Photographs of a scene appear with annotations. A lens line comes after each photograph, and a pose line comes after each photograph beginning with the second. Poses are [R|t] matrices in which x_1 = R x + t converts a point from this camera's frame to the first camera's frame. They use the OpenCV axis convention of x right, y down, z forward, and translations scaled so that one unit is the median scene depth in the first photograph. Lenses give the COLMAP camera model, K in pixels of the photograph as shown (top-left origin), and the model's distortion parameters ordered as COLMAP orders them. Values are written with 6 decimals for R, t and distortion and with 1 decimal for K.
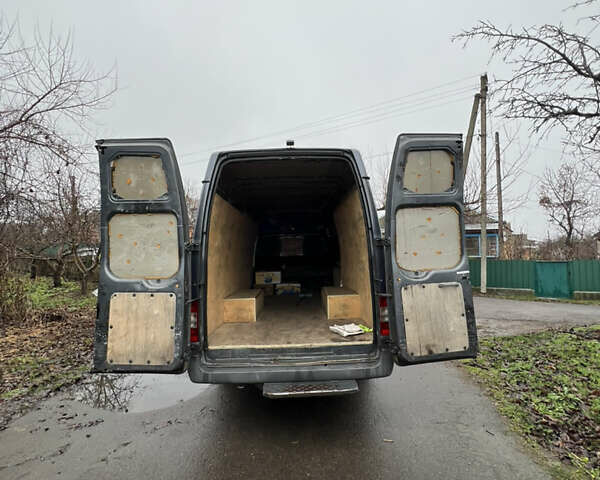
lens RADIAL K [[321.2, 0, 300.0], [0, 321.2, 240.0], [0, 0, 1]] dist [-0.000546, -0.002960]
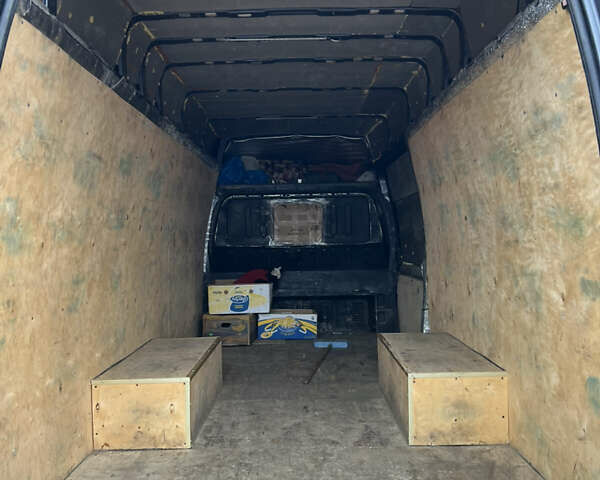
lens RADIAL K [[321.2, 0, 300.0], [0, 321.2, 240.0], [0, 0, 1]] dist [-0.000546, -0.002960]
pose [[0.999904, 0.009098, 0.010482, -0.026288], [-0.009722, 0.998085, 0.061091, 0.016309], [-0.009906, -0.061187, 0.998077, 0.597558]]
